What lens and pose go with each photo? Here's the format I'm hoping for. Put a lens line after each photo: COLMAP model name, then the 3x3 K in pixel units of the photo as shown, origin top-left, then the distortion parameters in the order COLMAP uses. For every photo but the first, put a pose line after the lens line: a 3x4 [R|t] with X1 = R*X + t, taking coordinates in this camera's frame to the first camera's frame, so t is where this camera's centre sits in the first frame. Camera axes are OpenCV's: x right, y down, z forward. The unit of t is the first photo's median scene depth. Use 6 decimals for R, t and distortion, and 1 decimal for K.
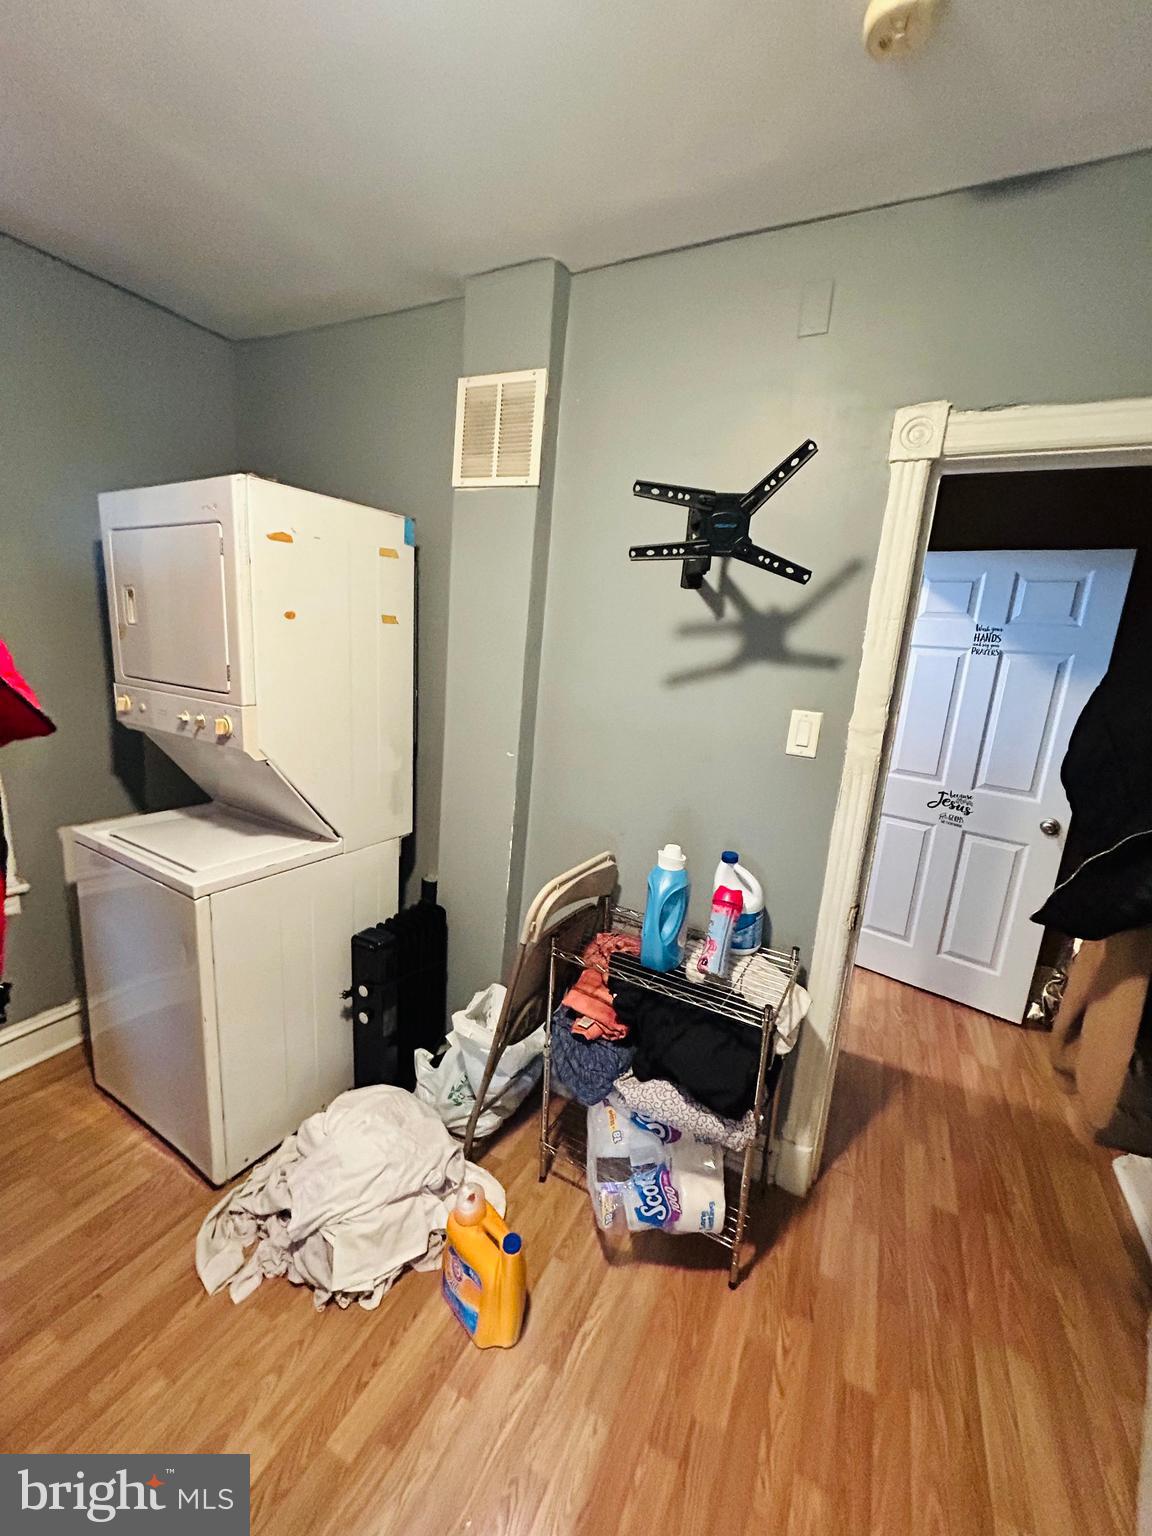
lens RADIAL K [[612.4, 0, 582.9], [0, 612.4, 769.7], [0, 0, 1]] dist [0.004257, 0.000912]
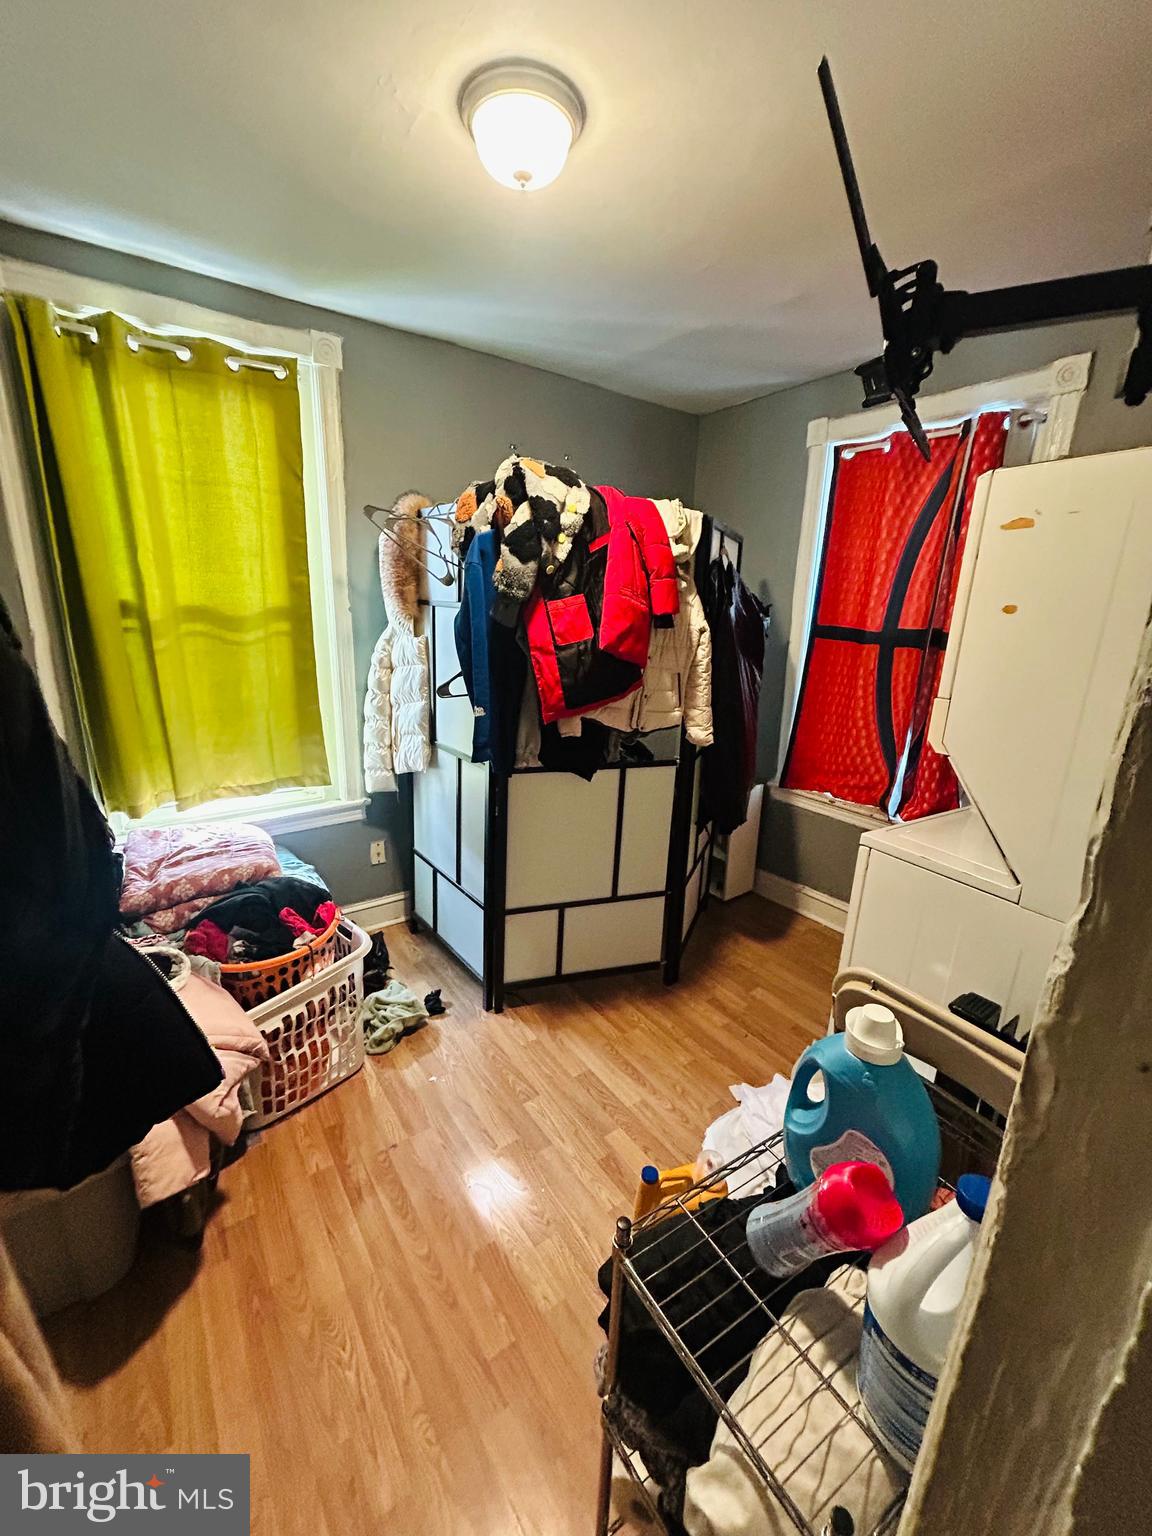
lens RADIAL K [[612.4, 0, 582.9], [0, 612.4, 769.7], [0, 0, 1]] dist [0.004257, 0.000912]
pose [[-0.451415, 0.145631, -0.880350, 0.656192], [-0.250160, 0.926374, 0.281518, -0.129781], [0.856531, 0.347309, -0.381748, 0.897822]]
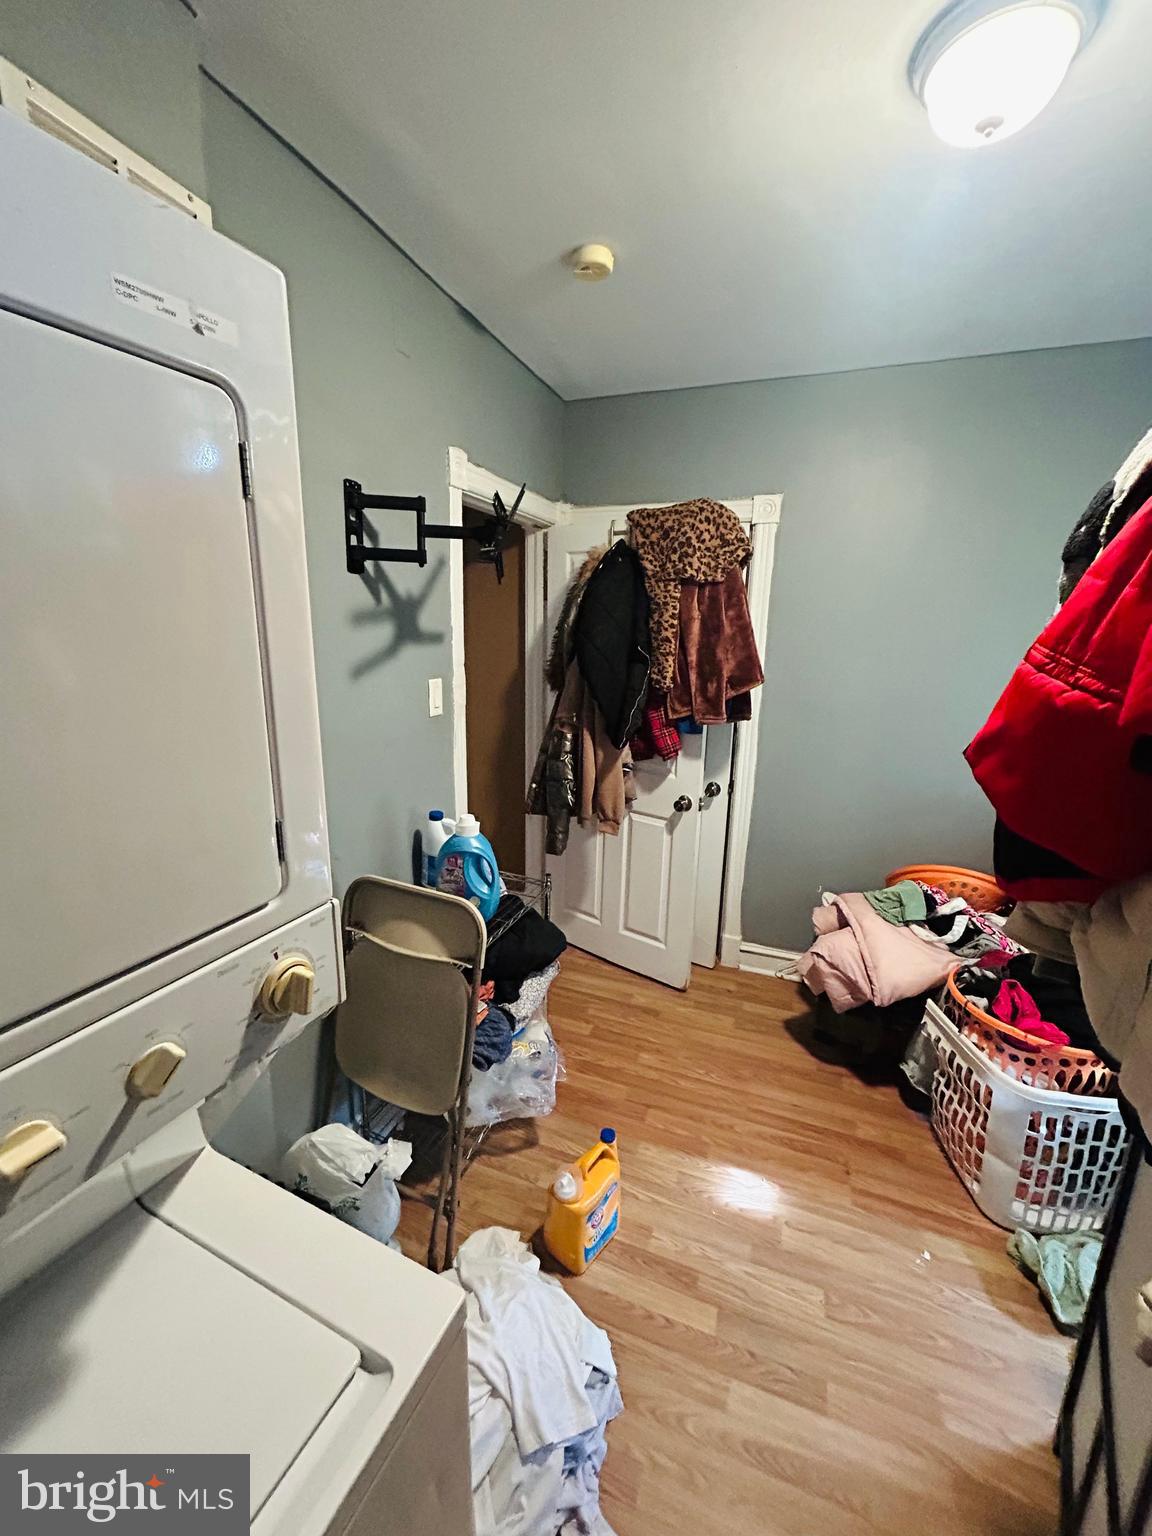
lens RADIAL K [[612.4, 0, 582.9], [0, 612.4, 769.7], [0, 0, 1]] dist [0.004257, 0.000912]
pose [[-0.111731, -0.307462, 0.944978, -0.891768], [0.174630, 0.930059, 0.323255, -0.273766], [-0.978274, 0.201139, -0.050224, 0.812004]]
